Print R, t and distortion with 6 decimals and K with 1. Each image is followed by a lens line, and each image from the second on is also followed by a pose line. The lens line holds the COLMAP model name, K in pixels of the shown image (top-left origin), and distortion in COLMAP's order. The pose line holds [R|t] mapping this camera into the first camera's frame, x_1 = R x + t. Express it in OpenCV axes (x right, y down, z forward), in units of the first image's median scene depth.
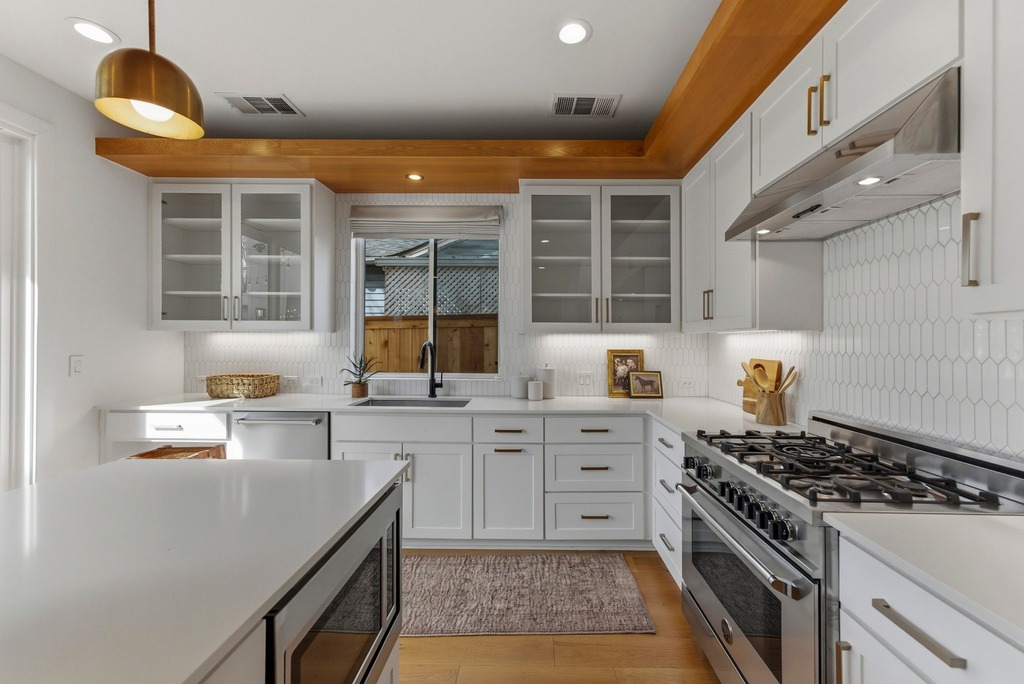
lens RADIAL K [[408.3, 0, 506.4], [0, 408.3, 343.7], [0, 0, 1]] dist [-0.003383, 0.000659]
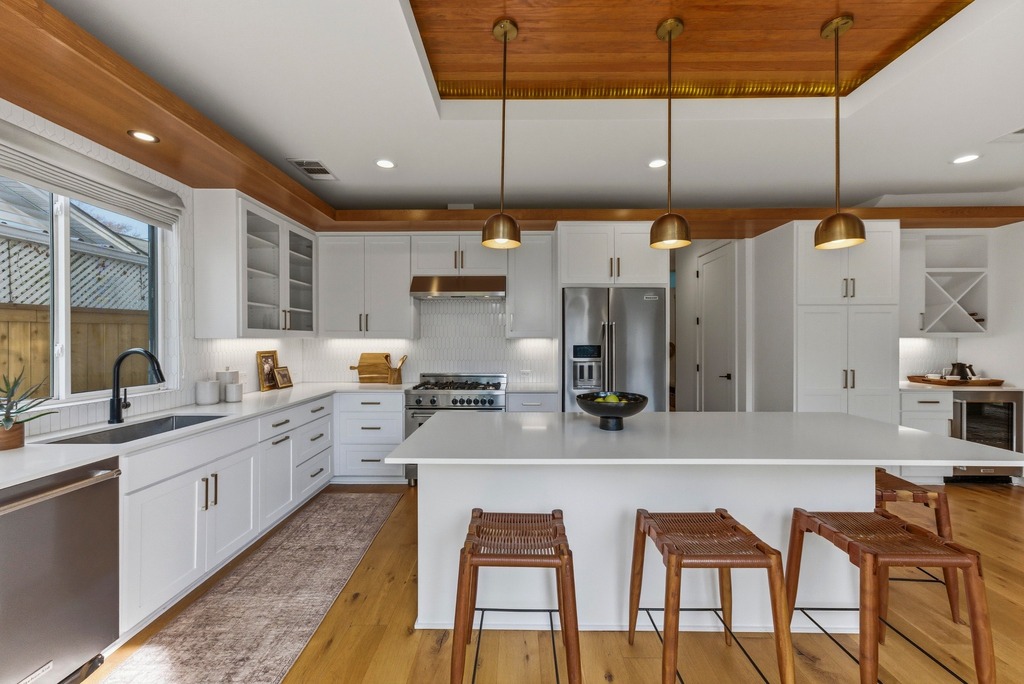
lens RADIAL K [[408.3, 0, 515.9], [0, 408.3, 344.5], [0, 0, 1]] dist [-0.003383, 0.000659]
pose [[-0.049270, -0.008224, 0.998752, -1.042748], [0.004831, 0.999952, 0.008472, -0.012441], [-0.998774, 0.005242, -0.049228, 0.352778]]
